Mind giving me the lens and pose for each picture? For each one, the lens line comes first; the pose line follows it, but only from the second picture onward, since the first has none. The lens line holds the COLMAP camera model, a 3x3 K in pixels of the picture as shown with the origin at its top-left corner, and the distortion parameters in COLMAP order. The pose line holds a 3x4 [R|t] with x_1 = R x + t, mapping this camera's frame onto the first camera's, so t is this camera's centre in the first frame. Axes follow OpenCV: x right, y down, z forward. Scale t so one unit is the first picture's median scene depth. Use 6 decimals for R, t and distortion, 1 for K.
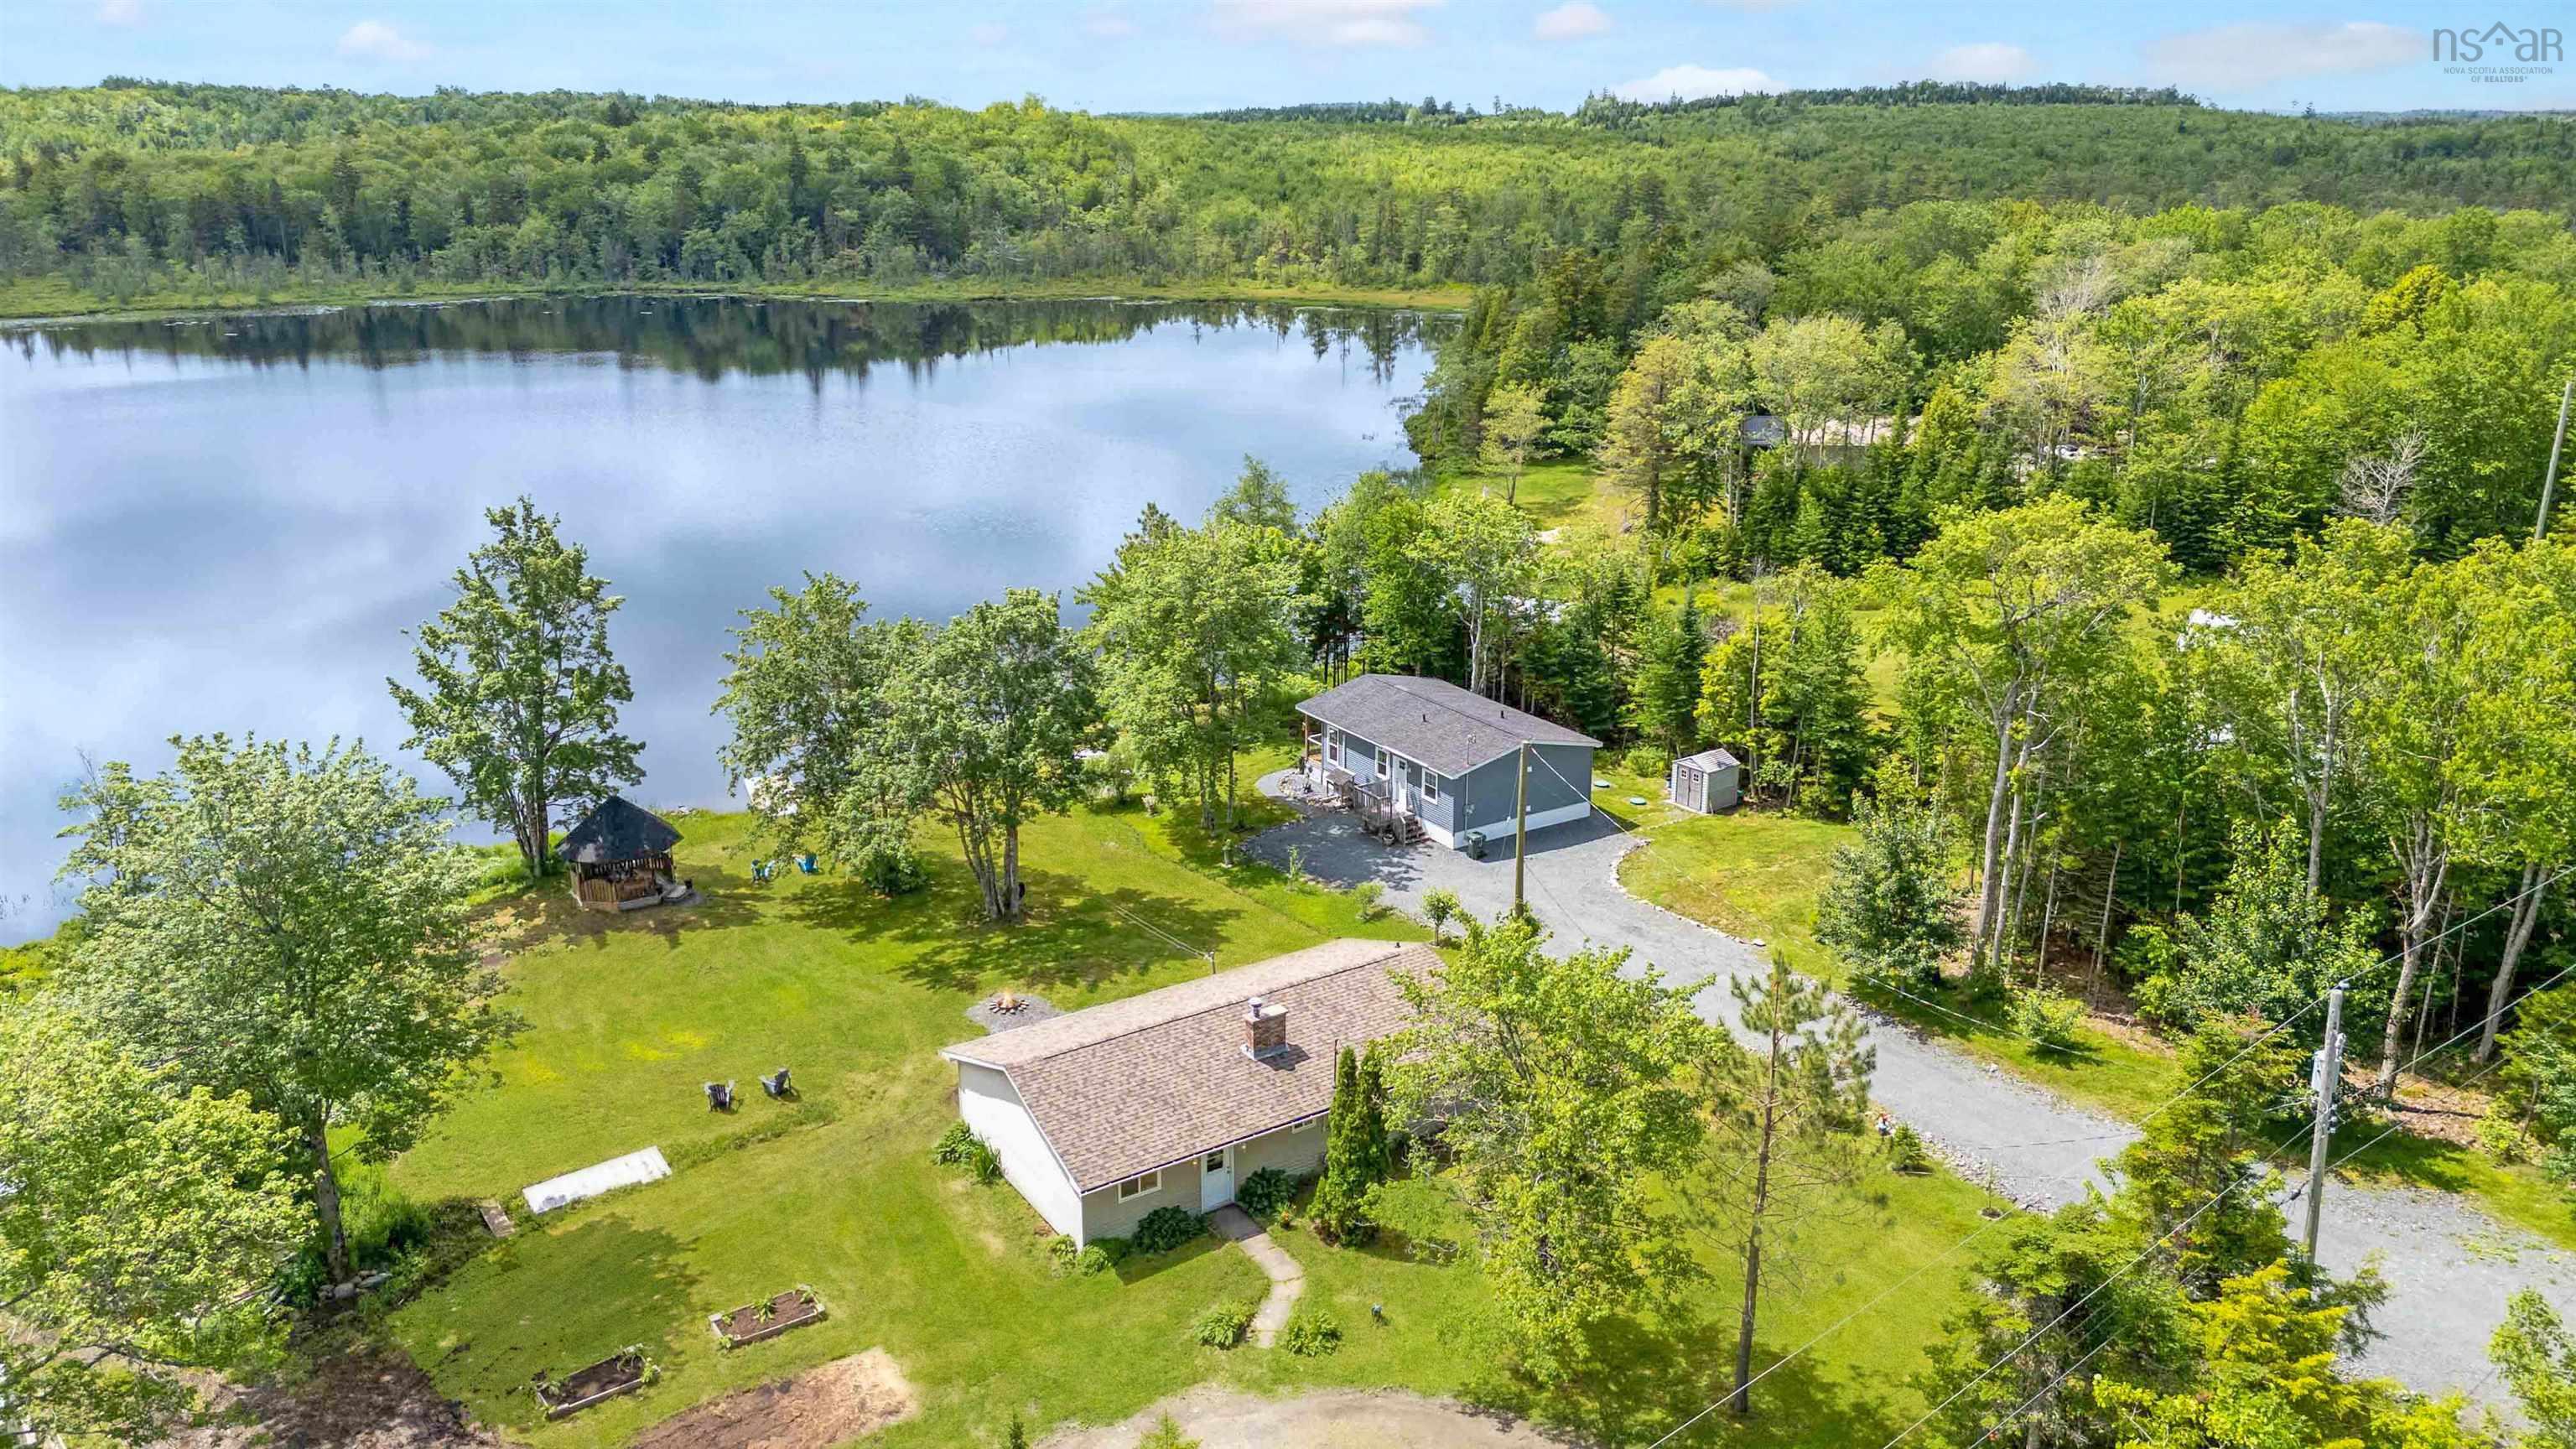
lens RADIAL K [[1892.8, 0, 1288.0], [0, 1892.8, 724.5], [0, 0, 1]] dist [0.097704, -0.109804]
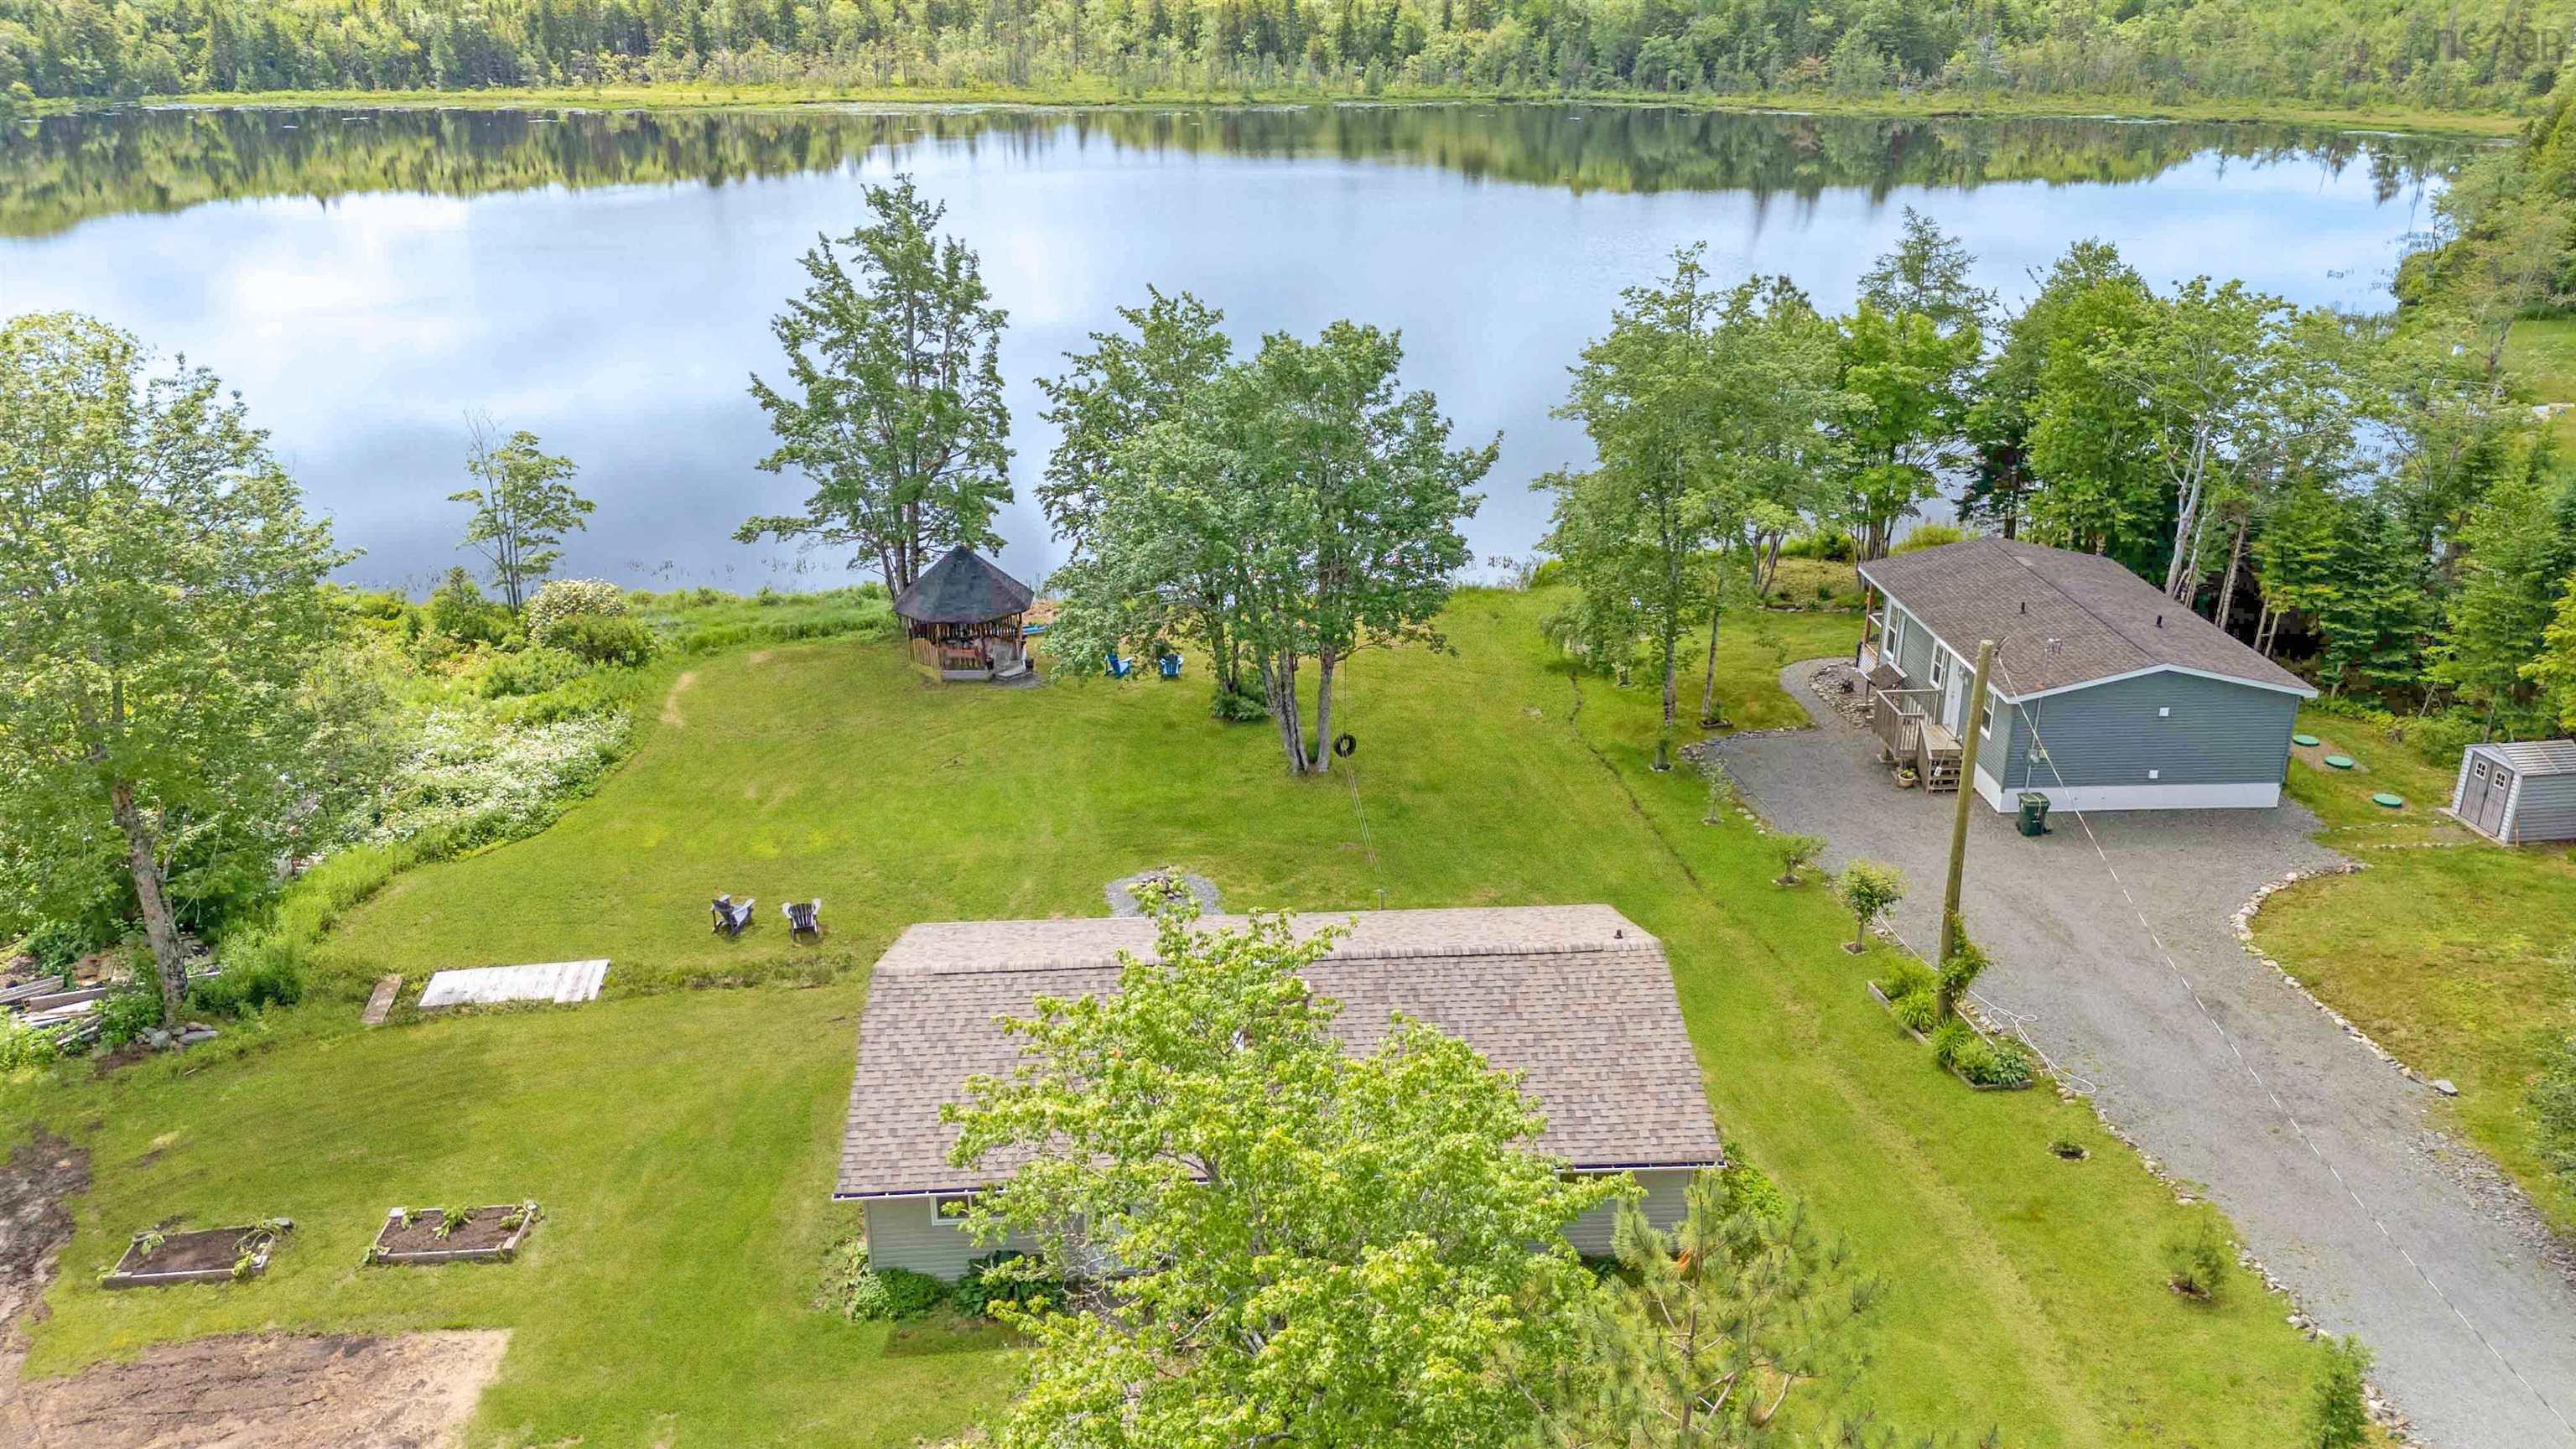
lens RADIAL K [[1901.8, 0, 1289.7], [0, 1901.8, 715.6], [0, 0, 1]] dist [0.072435, -0.064396]
pose [[0.867315, 0.180495, -0.463882, 0.165523], [-0.148292, 0.983317, 0.105347, 0.001160], [0.475157, -0.022579, 0.879611, 0.301975]]
